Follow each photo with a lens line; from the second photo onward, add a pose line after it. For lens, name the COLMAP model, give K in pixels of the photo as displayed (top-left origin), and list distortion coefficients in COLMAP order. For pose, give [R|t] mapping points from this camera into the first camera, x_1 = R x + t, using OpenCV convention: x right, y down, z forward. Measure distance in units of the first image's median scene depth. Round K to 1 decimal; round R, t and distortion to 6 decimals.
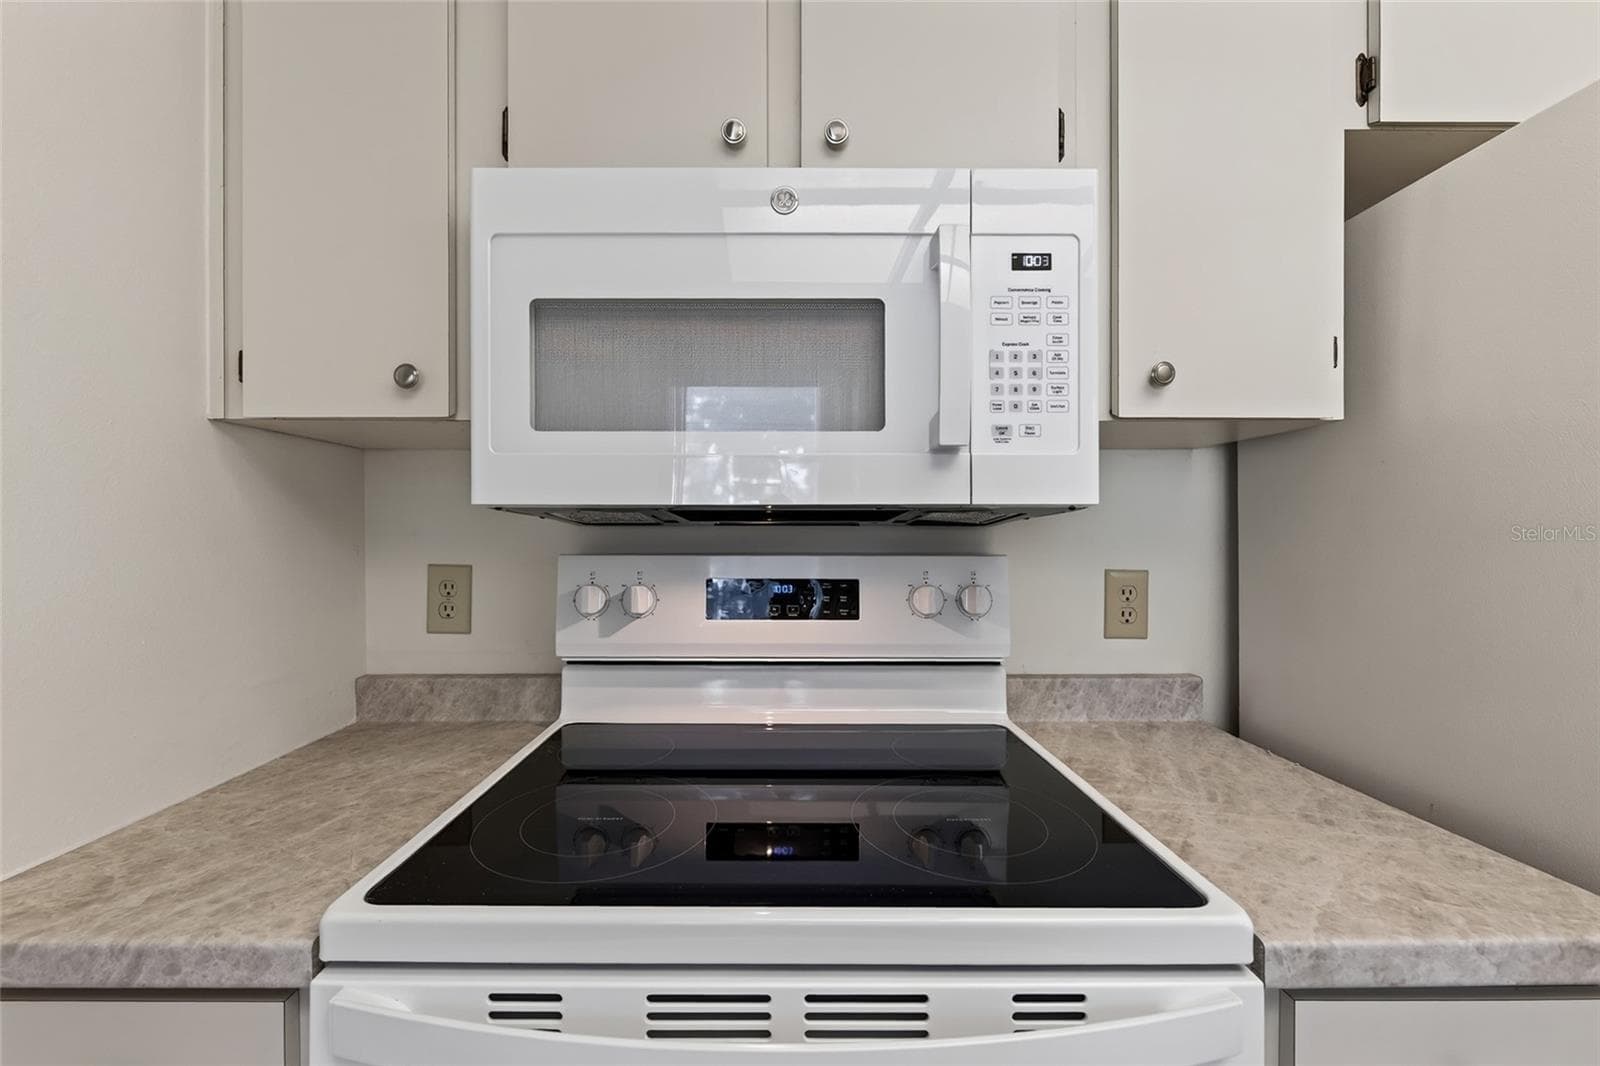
lens RADIAL K [[652.9, 0, 791.9], [0, 652.9, 542.3], [0, 0, 1]] dist [-0.002905, -0.000804]
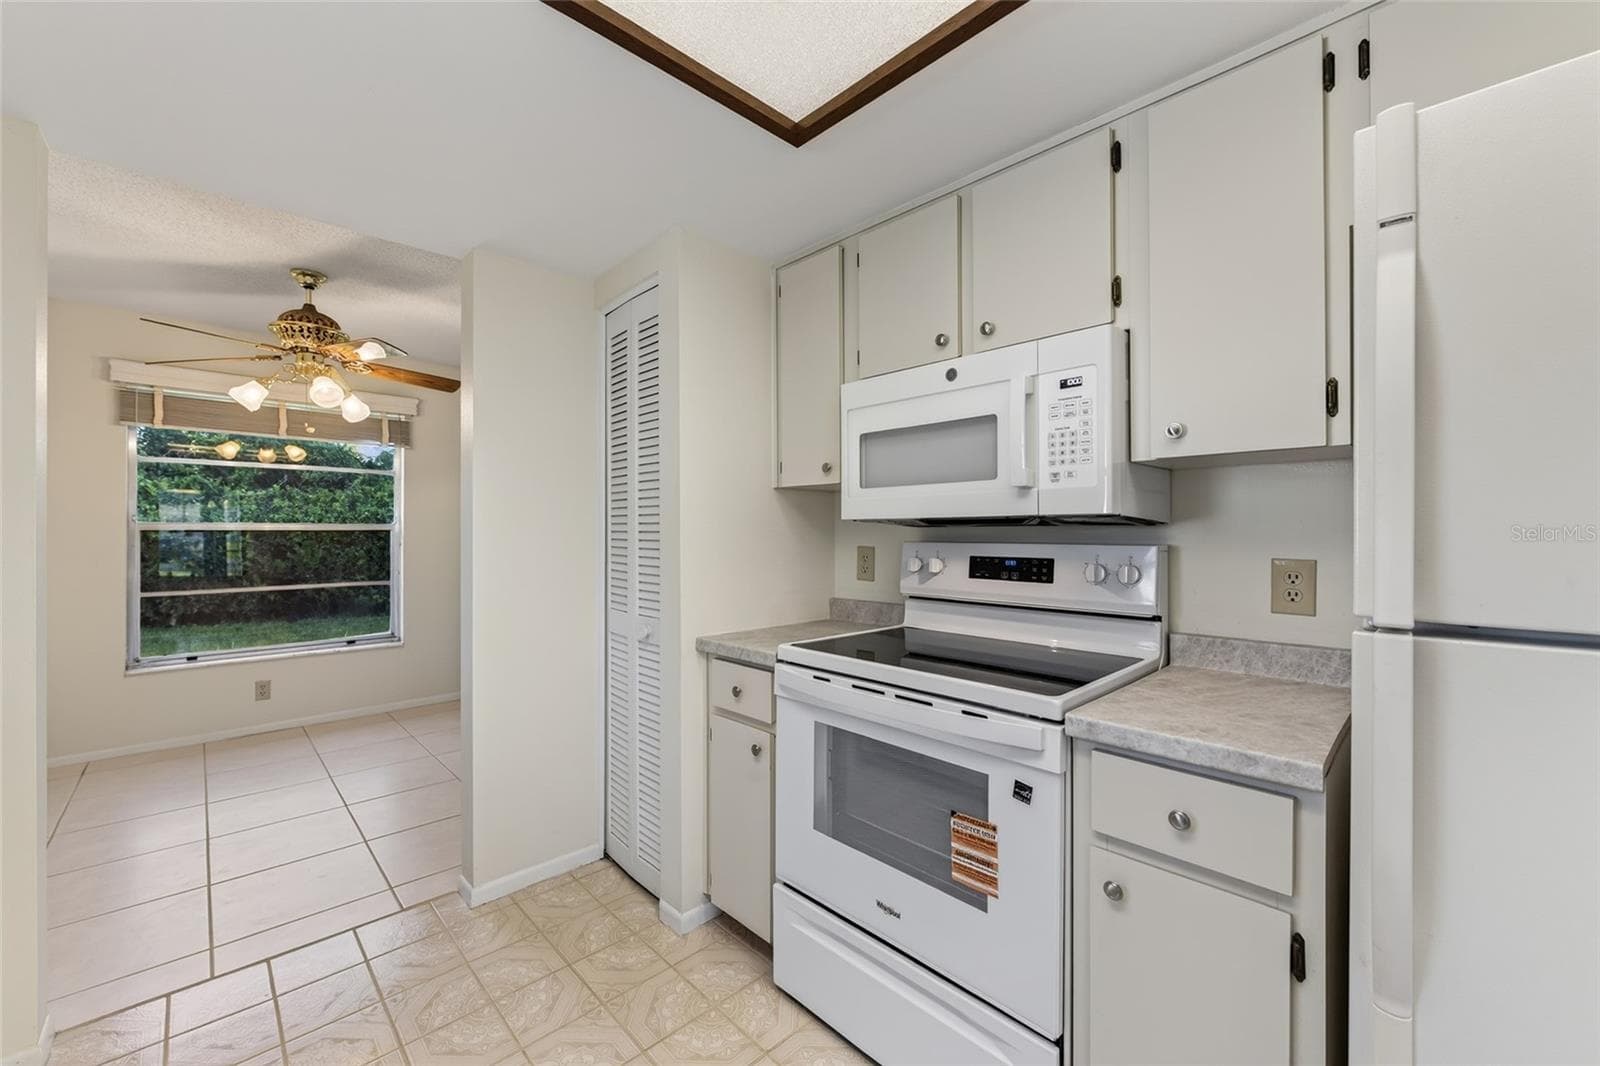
lens RADIAL K [[646.1, 0, 791.2], [0, 646.1, 531.5], [0, 0, 1]] dist [-0.003604, -0.000519]
pose [[0.691262, -0.001314, -0.722603, 1.134813], [-0.008165, 0.999920, -0.009629, 0.013521], [0.722558, 0.012556, 0.691196, -0.823232]]
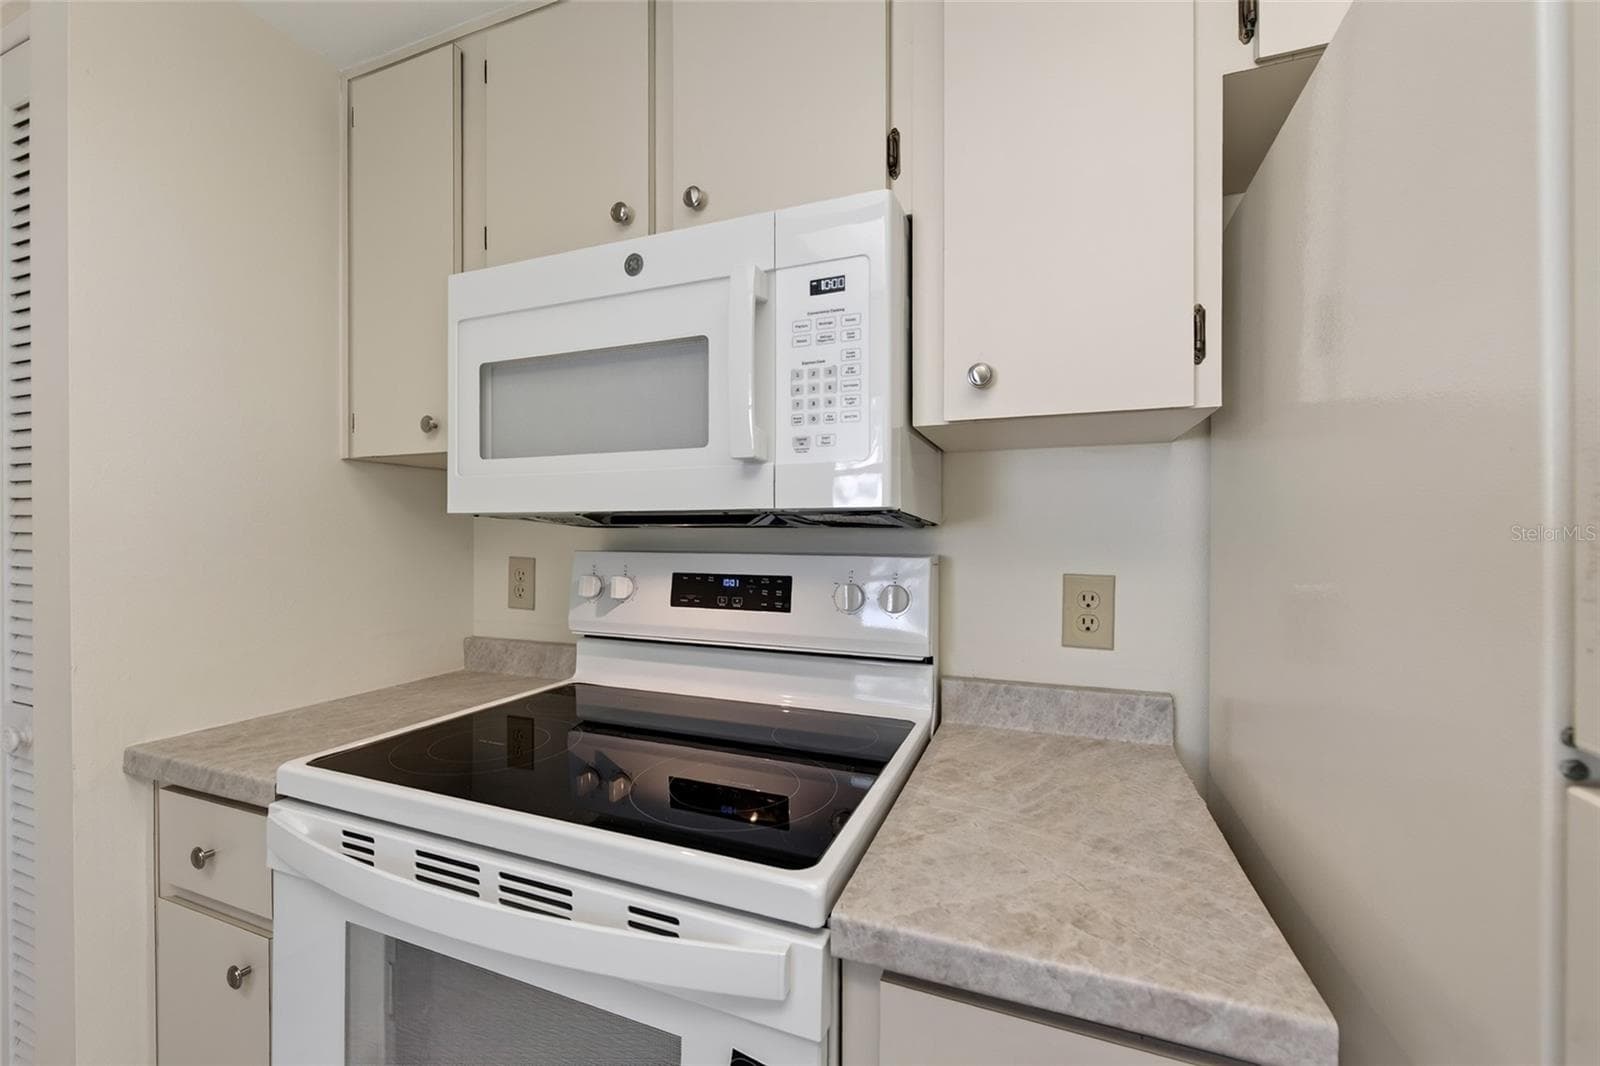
lens RADIAL K [[644.4, 0, 801.1], [0, 644.4, 540.6], [0, 0, 1]] dist [-0.003222, -0.000339]
pose [[0.929109, 0.006969, -0.369739, 0.724667], [-0.008906, 0.999954, -0.003533, 0.000180], [0.369698, 0.006576, 0.929129, -0.012379]]
